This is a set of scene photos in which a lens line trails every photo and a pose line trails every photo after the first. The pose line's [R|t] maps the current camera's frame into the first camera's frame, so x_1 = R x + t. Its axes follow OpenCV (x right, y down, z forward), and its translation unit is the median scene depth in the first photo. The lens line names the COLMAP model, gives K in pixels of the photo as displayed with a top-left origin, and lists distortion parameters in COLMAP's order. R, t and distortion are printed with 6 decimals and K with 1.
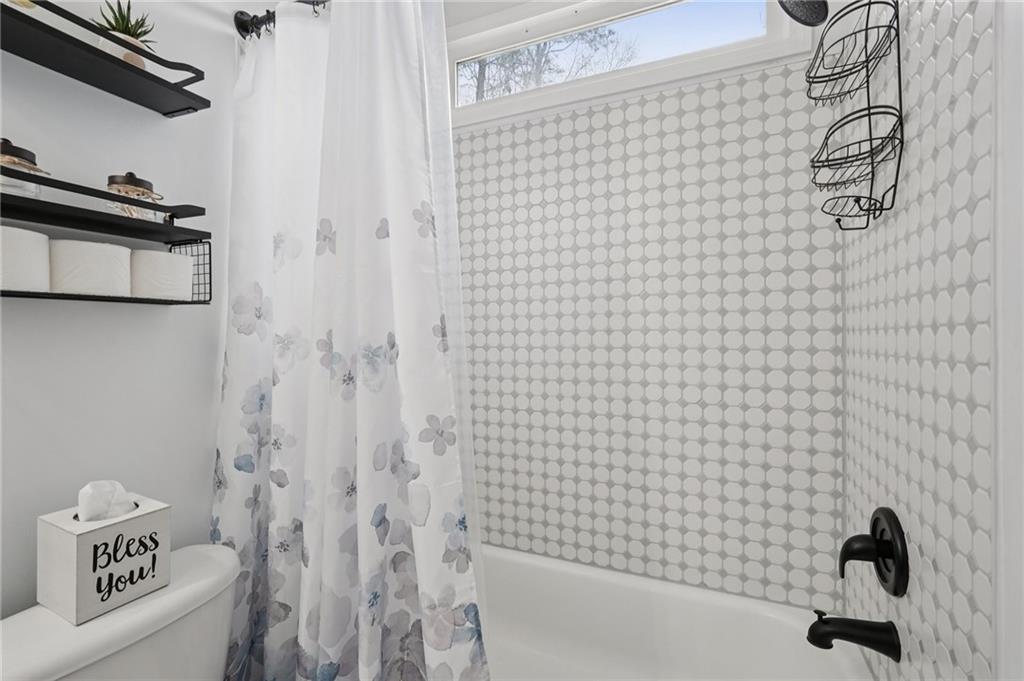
lens RADIAL K [[455.2, 0, 512.0], [0, 455.2, 340.5], [0, 0, 1]] dist [-0.013727, 0.008890]
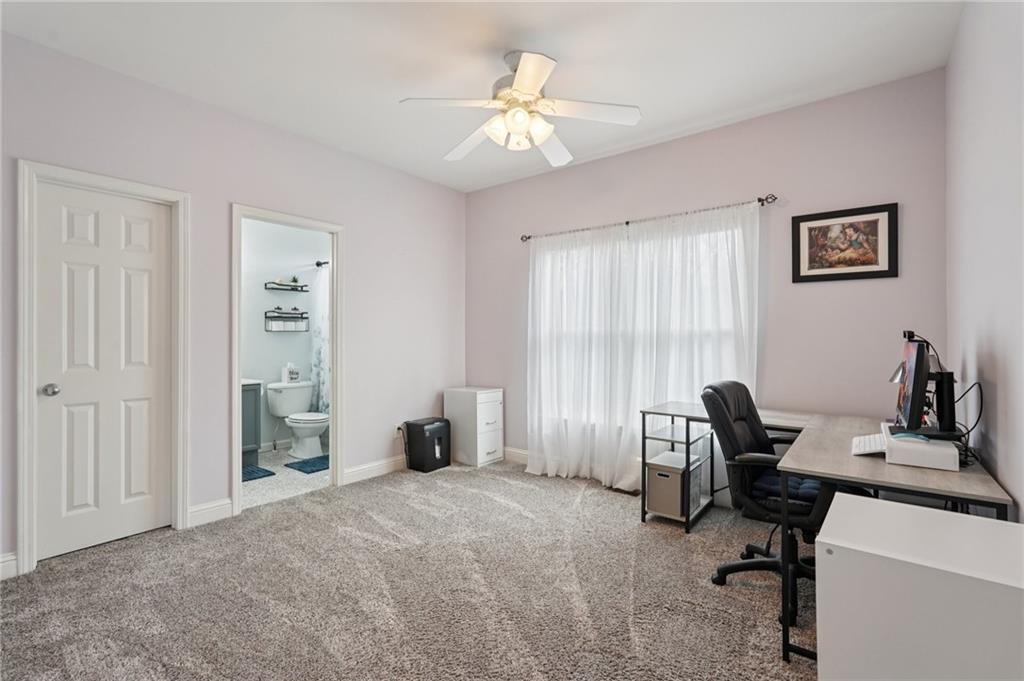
lens RADIAL K [[455.2, 0, 512.0], [0, 455.2, 340.5], [0, 0, 1]] dist [-0.013727, 0.008890]
pose [[0.967155, 0.000898, -0.254185, 2.615077], [-0.001476, 0.999997, -0.002083, 0.021709], [0.254183, 0.002390, 0.967153, -3.078716]]
